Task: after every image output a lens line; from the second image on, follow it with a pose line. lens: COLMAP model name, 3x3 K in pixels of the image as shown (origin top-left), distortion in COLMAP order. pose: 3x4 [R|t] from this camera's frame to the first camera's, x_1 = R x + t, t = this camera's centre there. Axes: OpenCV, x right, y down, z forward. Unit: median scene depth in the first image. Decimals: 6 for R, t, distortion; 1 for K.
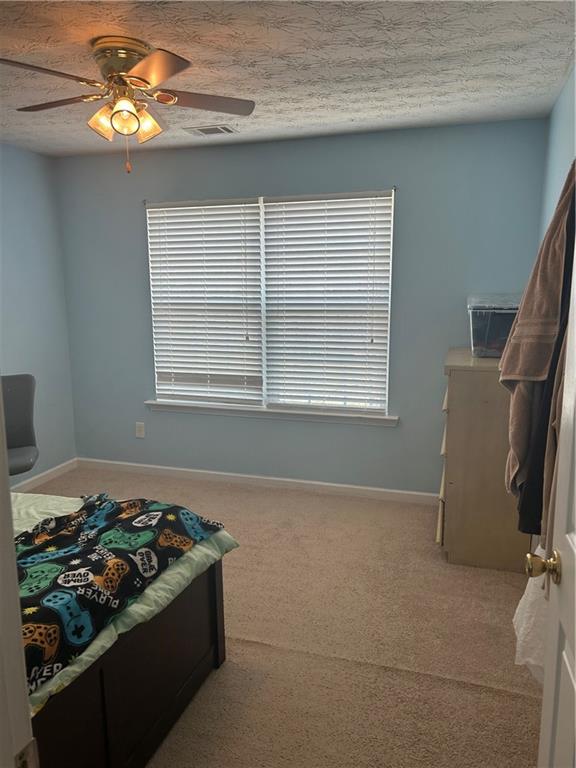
lens RADIAL K [[564.9, 0, 288.0], [0, 564.9, 384.0], [0, 0, 1]] dist [0.023435, -0.003618]
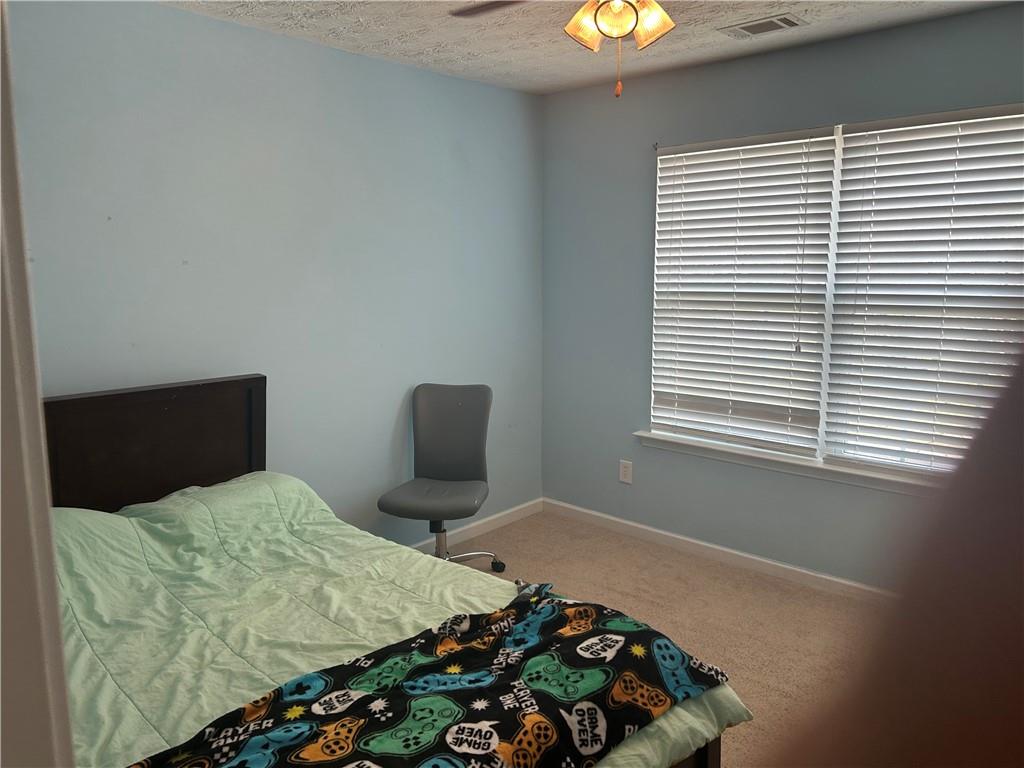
lens RADIAL K [[753.2, 0, 512.0], [0, 753.2, 384.0], [0, 0, 1]] dist [0.023435, -0.003618]
pose [[0.904289, 0.064891, -0.421960, -0.004225], [-0.069724, 0.997558, 0.003987, -0.045583], [0.421188, 0.025816, 0.906606, 0.197966]]
